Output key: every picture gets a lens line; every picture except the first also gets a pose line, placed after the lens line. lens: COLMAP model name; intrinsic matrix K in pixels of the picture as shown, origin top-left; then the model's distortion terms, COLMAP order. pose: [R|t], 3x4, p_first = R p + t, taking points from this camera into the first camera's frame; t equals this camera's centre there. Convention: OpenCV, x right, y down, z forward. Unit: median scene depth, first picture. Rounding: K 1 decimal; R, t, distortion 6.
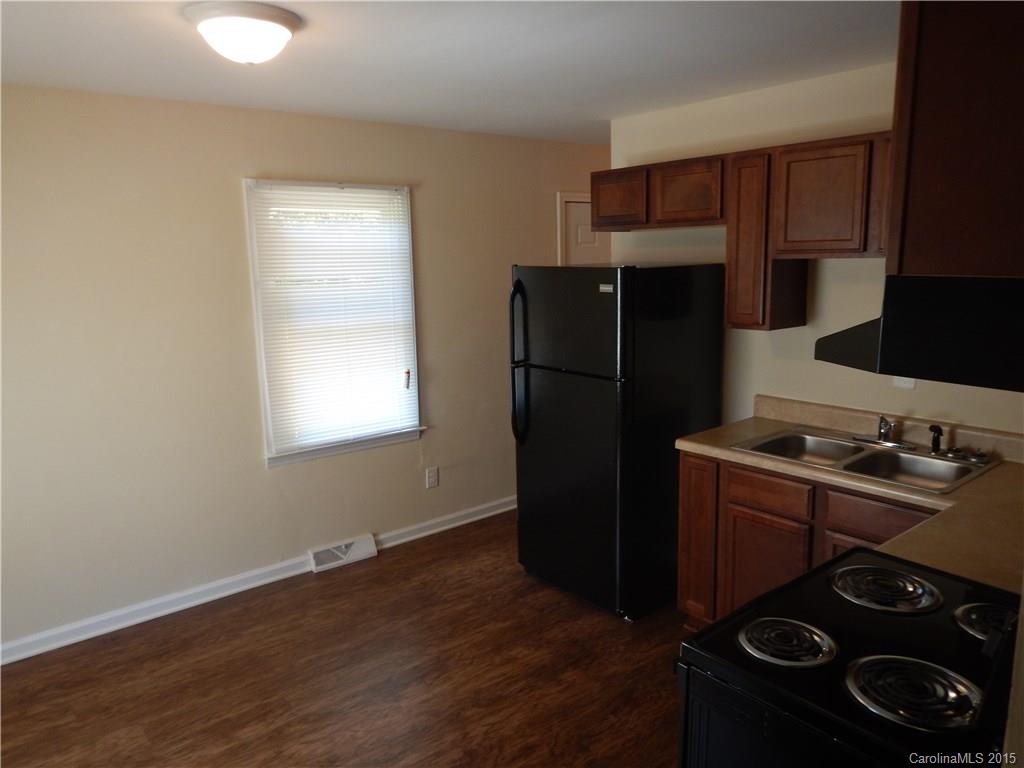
lens RADIAL K [[725.8, 0, 508.6], [0, 725.8, 385.4], [0, 0, 1]] dist [0.004885, 0.001639]
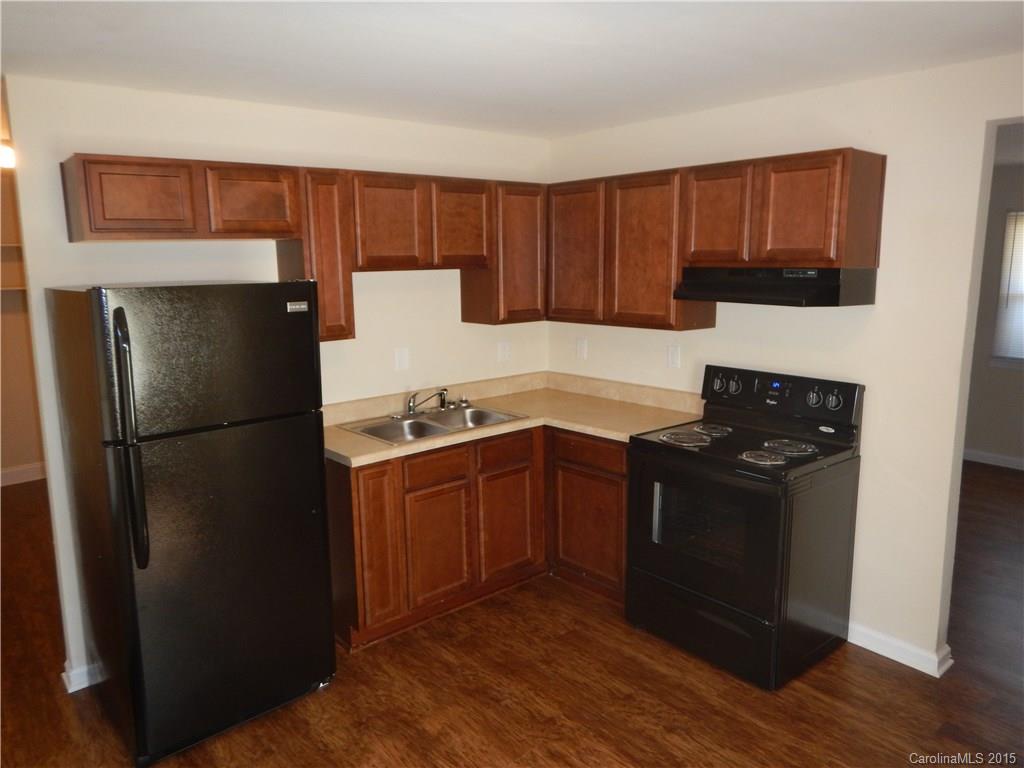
lens RADIAL K [[725.8, 0, 507.5], [0, 725.8, 382.3], [0, 0, 1]] dist [0.004885, 0.001639]
pose [[-0.030494, -0.144358, 0.989056, -0.728063], [0.201521, 0.968308, 0.147543, -0.126438], [-0.979009, 0.203815, -0.000436, 0.793346]]
